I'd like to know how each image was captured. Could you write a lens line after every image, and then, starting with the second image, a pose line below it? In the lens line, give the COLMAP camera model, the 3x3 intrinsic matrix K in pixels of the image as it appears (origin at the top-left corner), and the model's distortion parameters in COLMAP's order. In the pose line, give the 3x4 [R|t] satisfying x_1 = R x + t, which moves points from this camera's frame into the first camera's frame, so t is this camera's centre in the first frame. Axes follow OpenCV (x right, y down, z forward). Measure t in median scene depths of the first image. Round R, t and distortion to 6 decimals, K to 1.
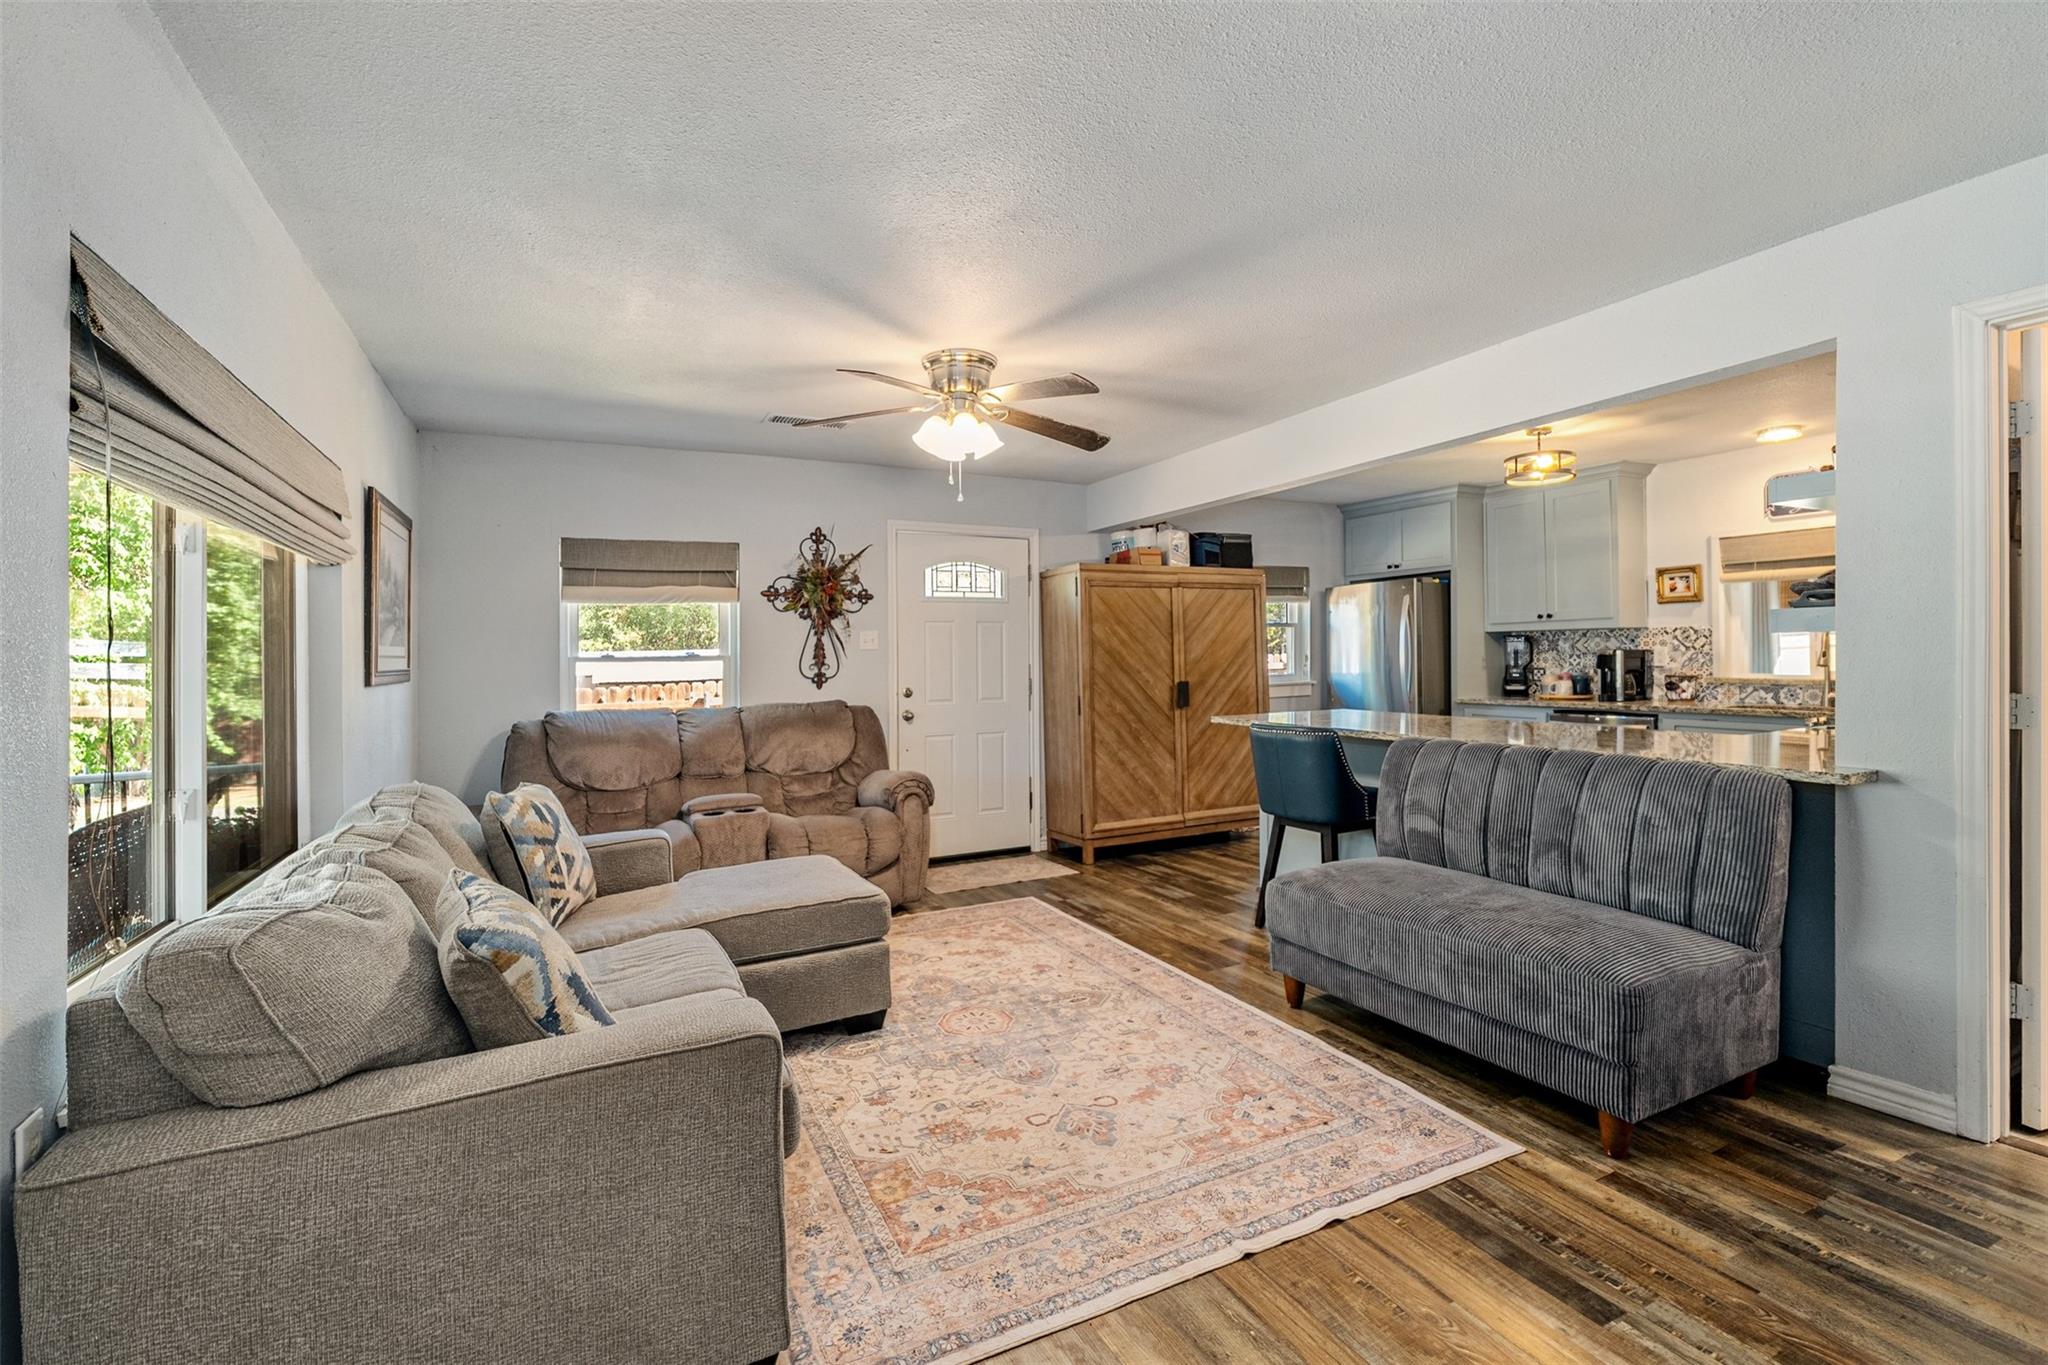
lens RADIAL K [[906.1, 0, 1024.2], [0, 906.1, 659.0], [0, 0, 1]] dist [-0.003697, -0.000505]
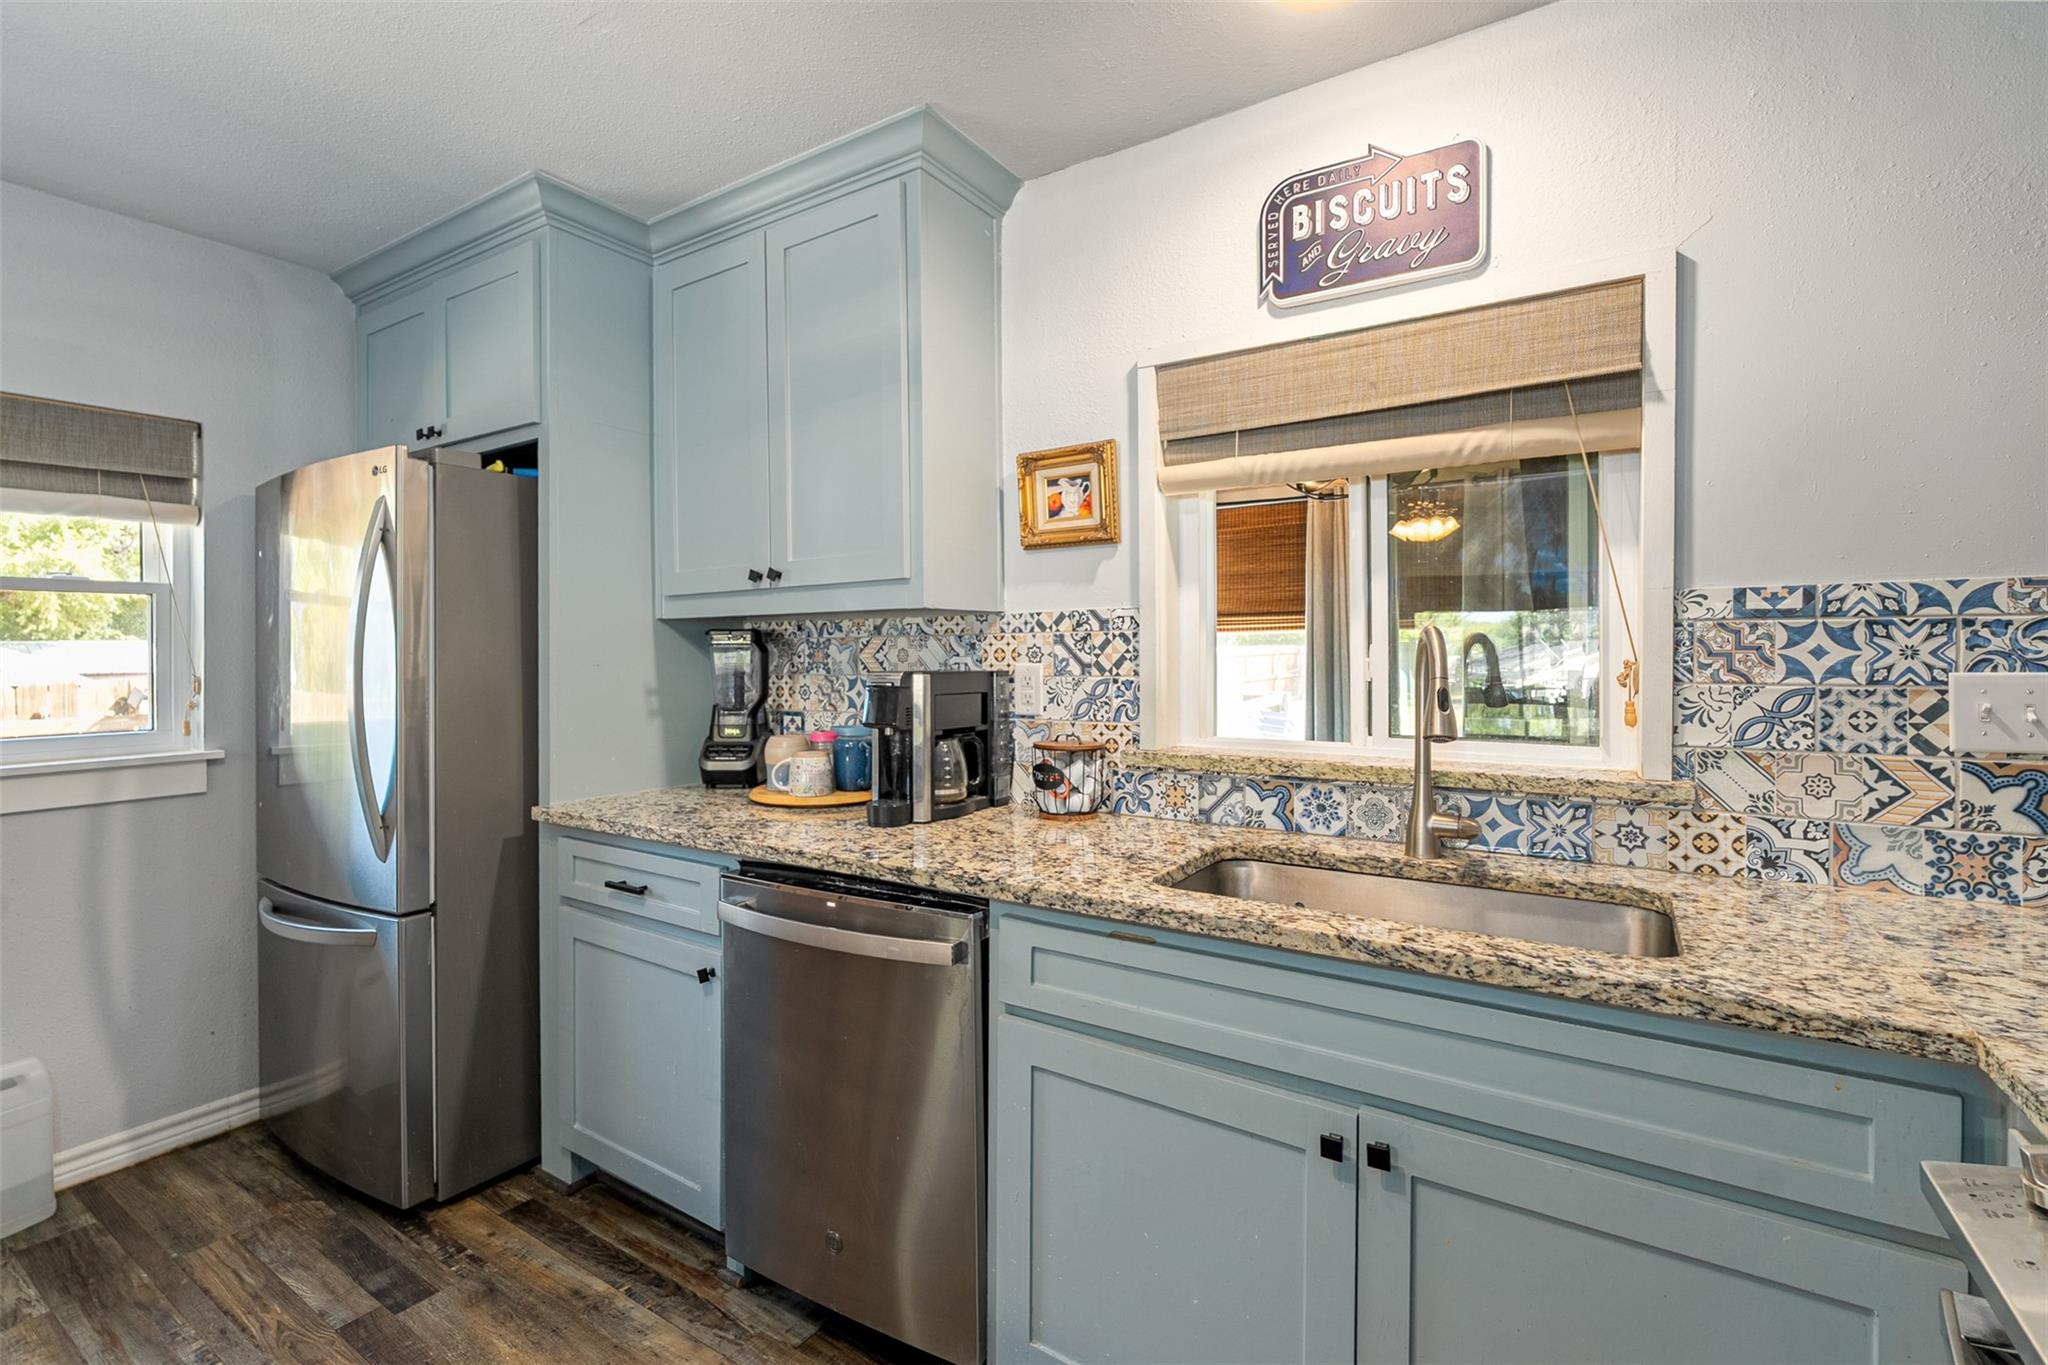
lens RADIAL K [[906.1, 0, 1024.2], [0, 906.1, 659.0], [0, 0, 1]] dist [-0.003697, -0.000505]
pose [[0.856831, 0.003890, 0.515583, 0.527518], [-0.004817, 0.999988, 0.000461, -0.016201], [-0.515575, -0.002878, 0.856839, 0.703617]]
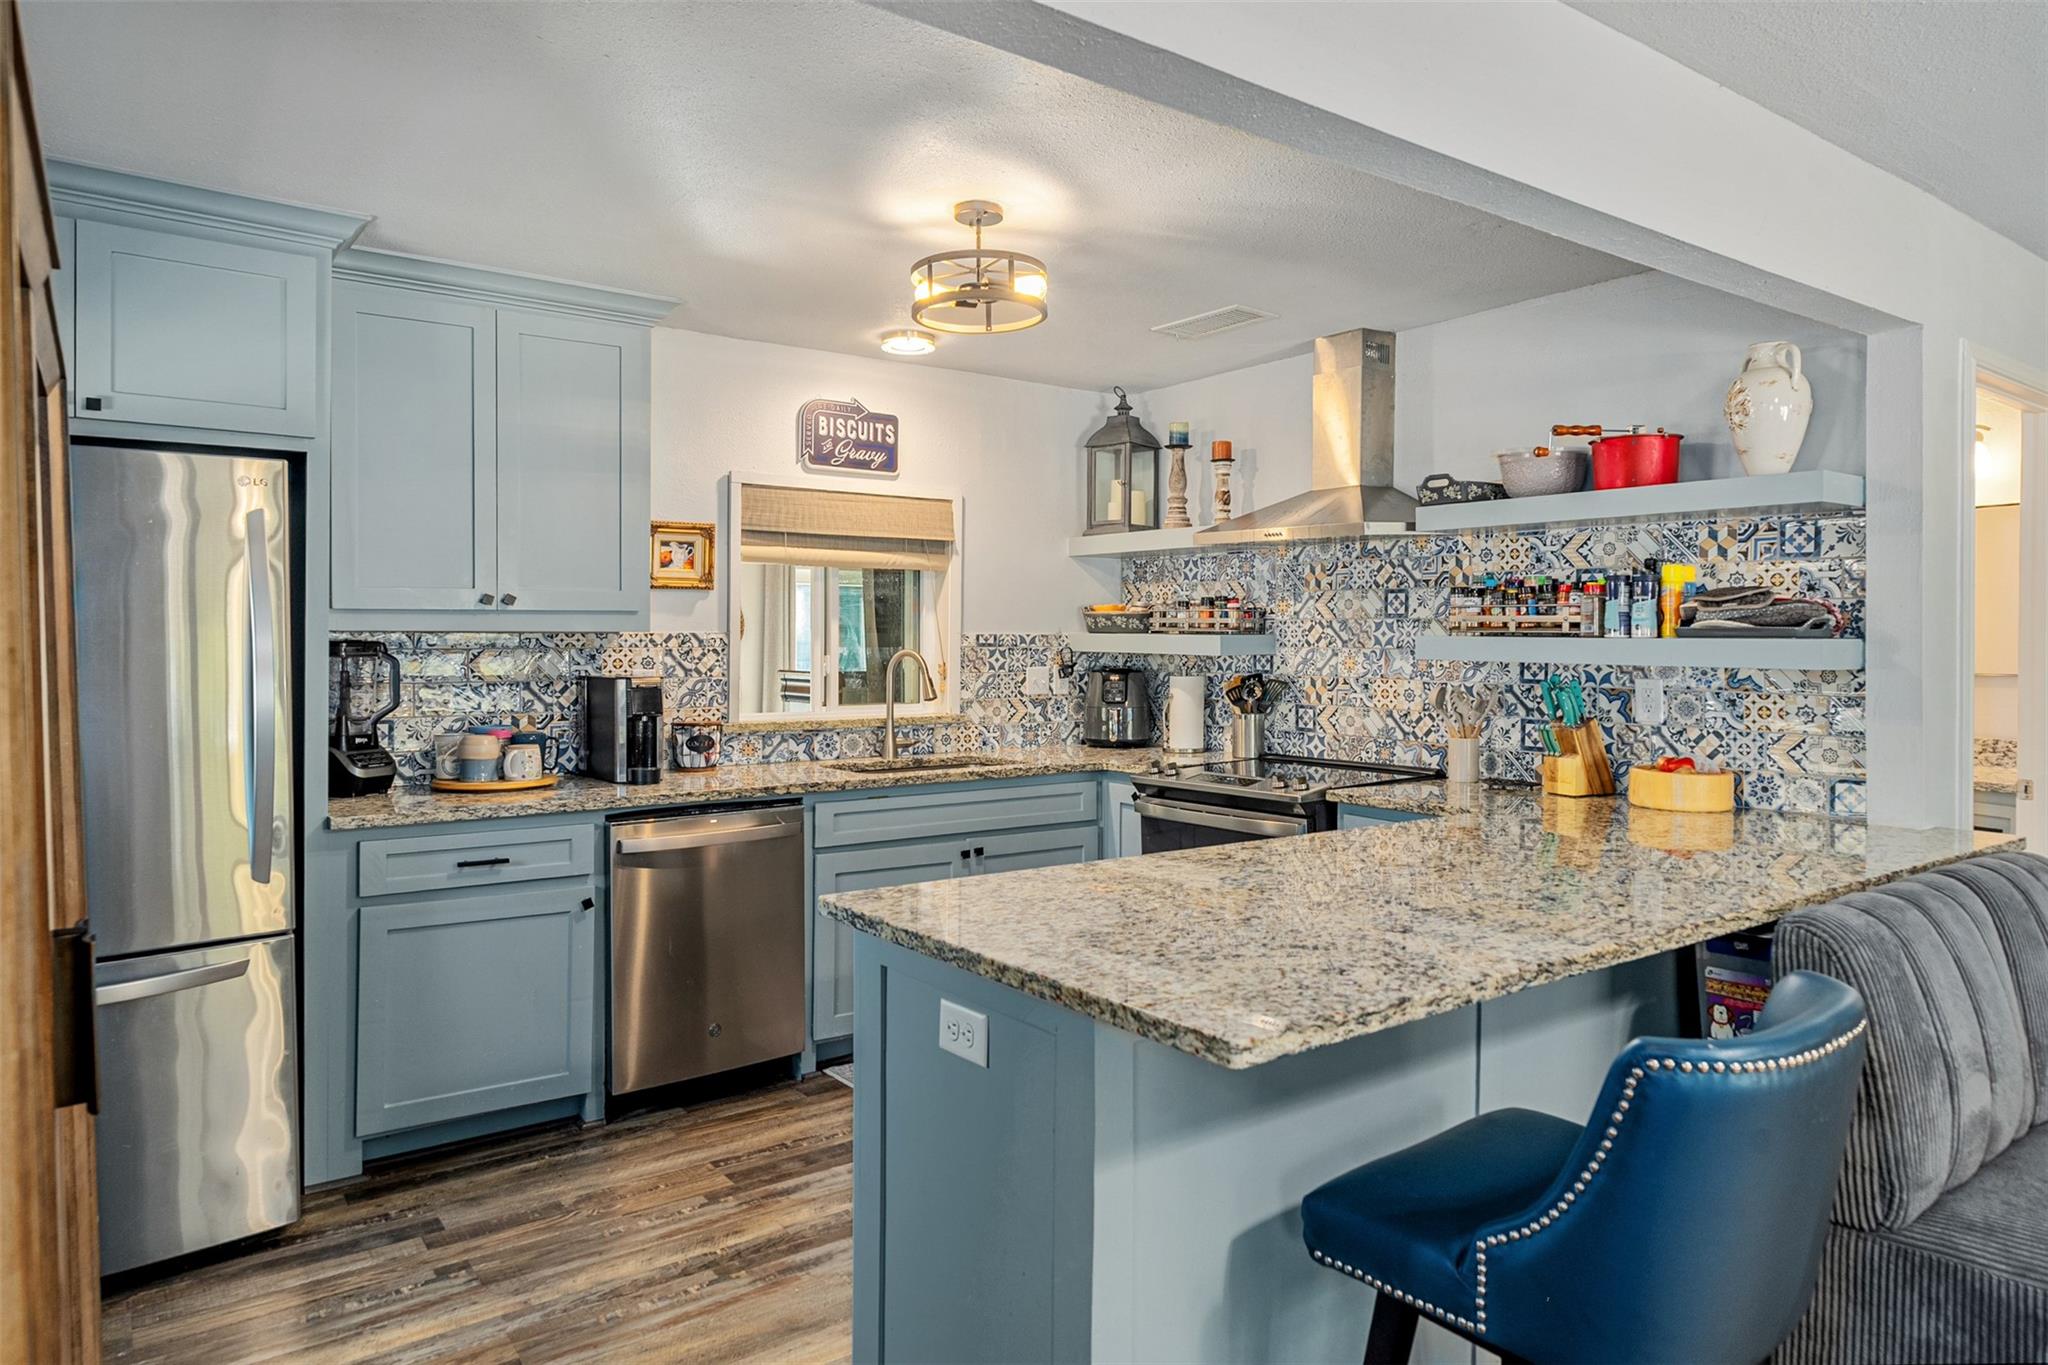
lens RADIAL K [[1264.7, 0, 1008.9], [0, 1264.7, 648.4], [0, 0, 1]] dist [-0.001212, 0.000345]
pose [[-0.163014, 0.005274, 0.986610, -0.064150], [0.000984, 0.999986, -0.005183, -0.022825], [-0.986623, 0.000126, -0.163017, 0.947353]]
